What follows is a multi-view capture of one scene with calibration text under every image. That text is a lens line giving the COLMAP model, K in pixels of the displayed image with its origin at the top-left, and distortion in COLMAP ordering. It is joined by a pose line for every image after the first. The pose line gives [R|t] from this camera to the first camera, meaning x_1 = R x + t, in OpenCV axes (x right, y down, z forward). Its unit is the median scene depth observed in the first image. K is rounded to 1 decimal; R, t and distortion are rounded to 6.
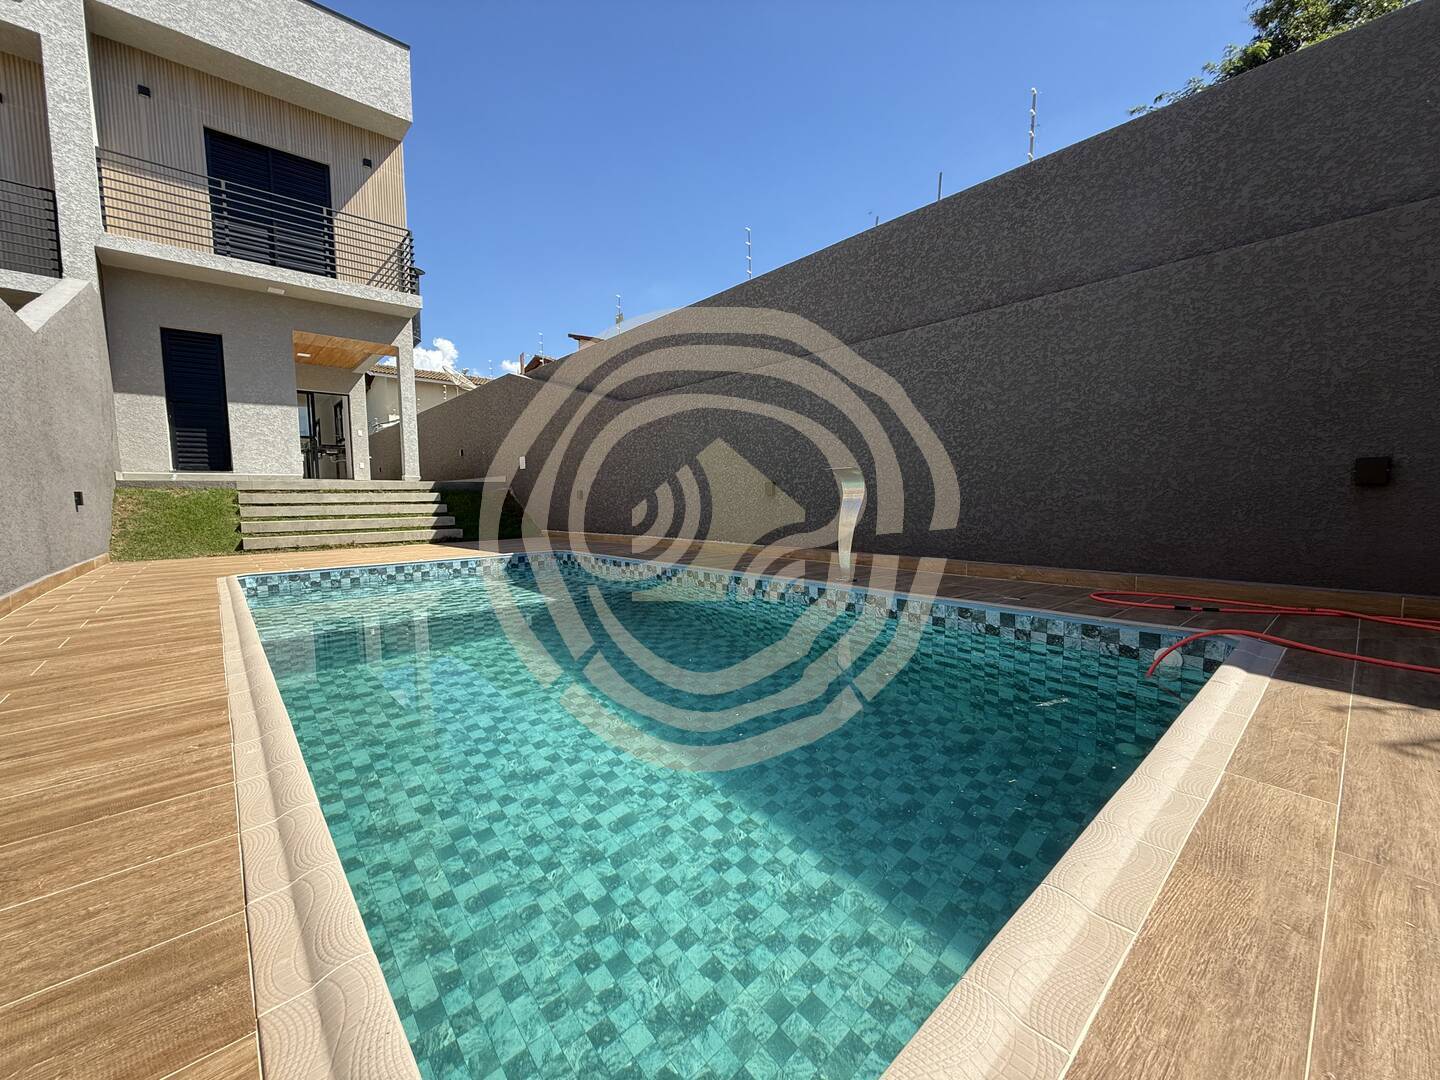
lens RADIAL K [[577.0, 0, 720.1], [0, 577.0, 537.8], [0, 0, 1]] dist [0.002447, -0.001158]
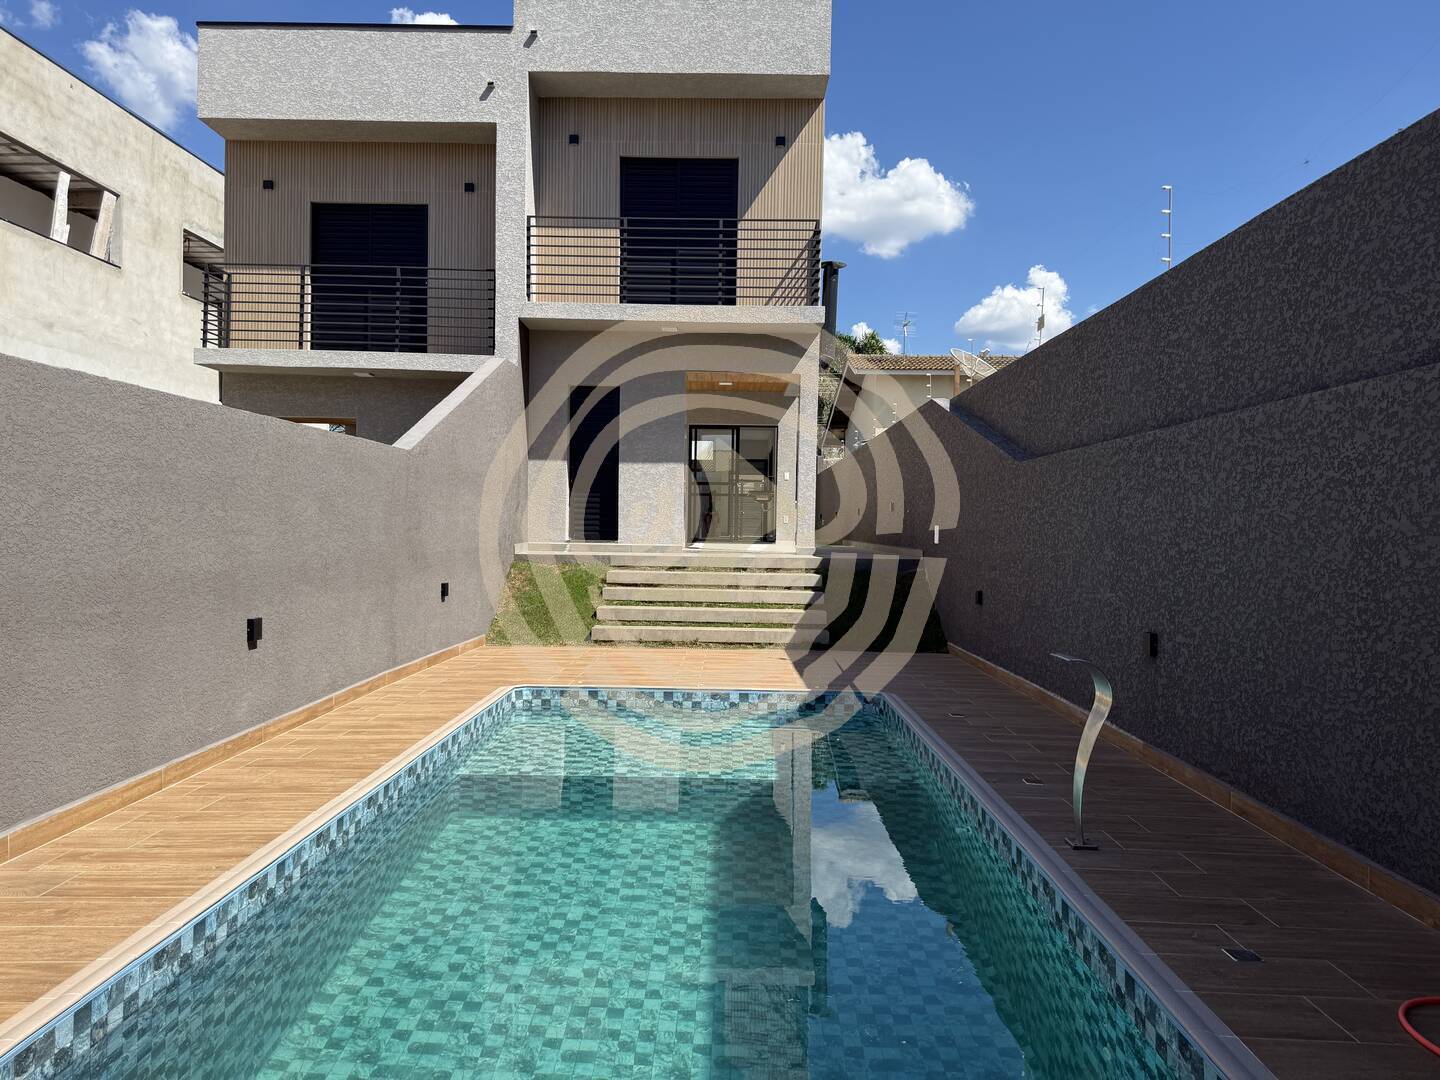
lens RADIAL K [[1027.9, 0, 733.3], [0, 1027.9, 548.7], [0, 0, 1]] dist [0.011258, -0.012678]
pose [[0.737511, 0.044973, -0.673836, 0.389620], [-0.074143, 0.997141, -0.014597, -0.110840], [0.671253, 0.060726, 0.738736, -0.029819]]
